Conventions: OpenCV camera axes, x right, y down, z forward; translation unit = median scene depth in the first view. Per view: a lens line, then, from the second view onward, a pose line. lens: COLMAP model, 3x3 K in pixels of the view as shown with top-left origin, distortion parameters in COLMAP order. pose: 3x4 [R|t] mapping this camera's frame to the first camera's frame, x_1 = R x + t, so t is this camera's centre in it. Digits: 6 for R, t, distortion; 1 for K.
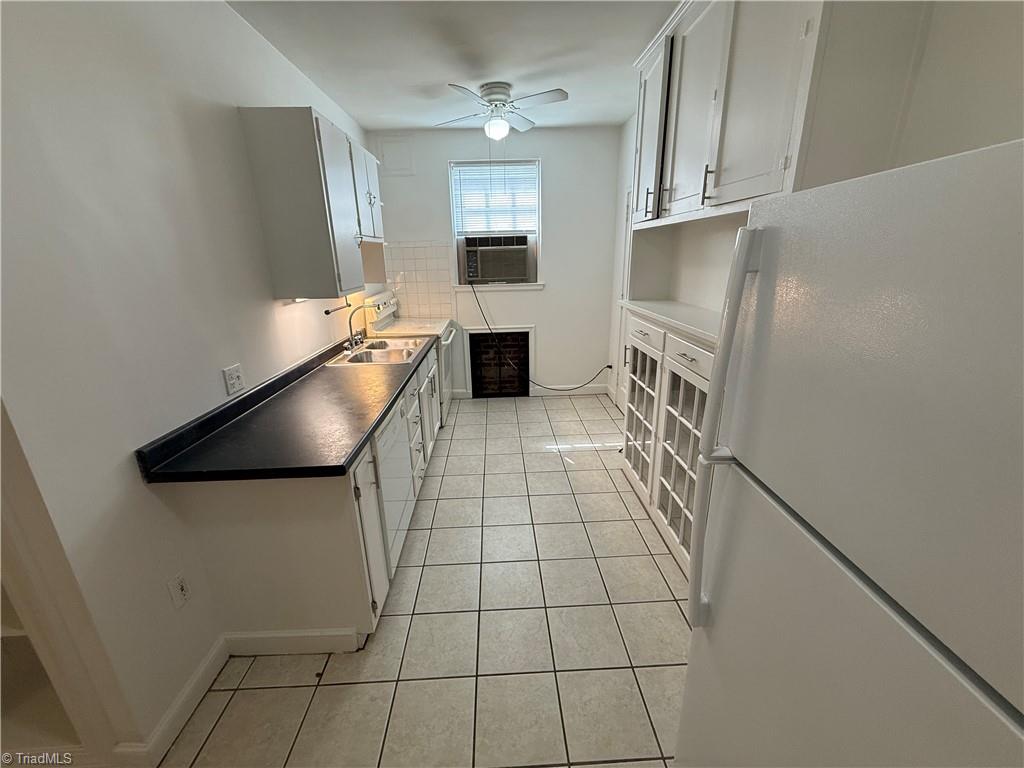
lens RADIAL K [[408.2, 0, 510.6], [0, 408.2, 381.2], [0, 0, 1]] dist [0.002611, 0.000312]
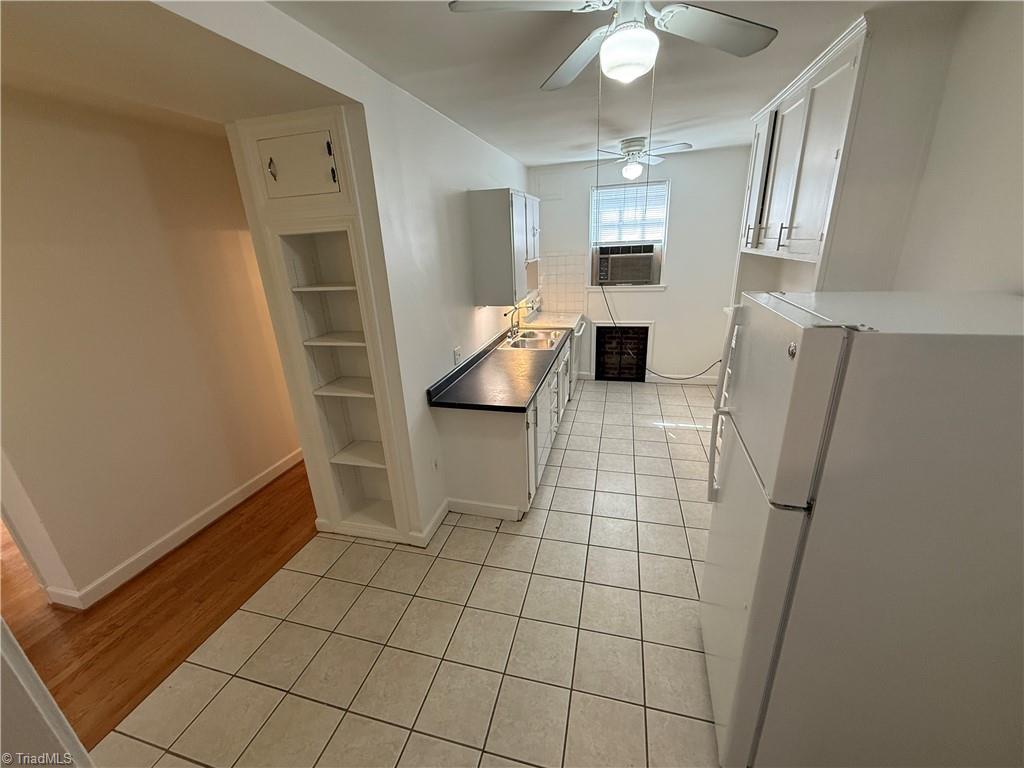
lens RADIAL K [[408.2, 0, 509.0], [0, 408.2, 383.5], [0, 0, 1]] dist [0.002611, 0.000312]
pose [[0.954292, 0.078680, -0.288333, 0.020385], [-0.065041, 0.996276, 0.056600, 0.000186], [0.291713, -0.035259, 0.955856, -0.373014]]
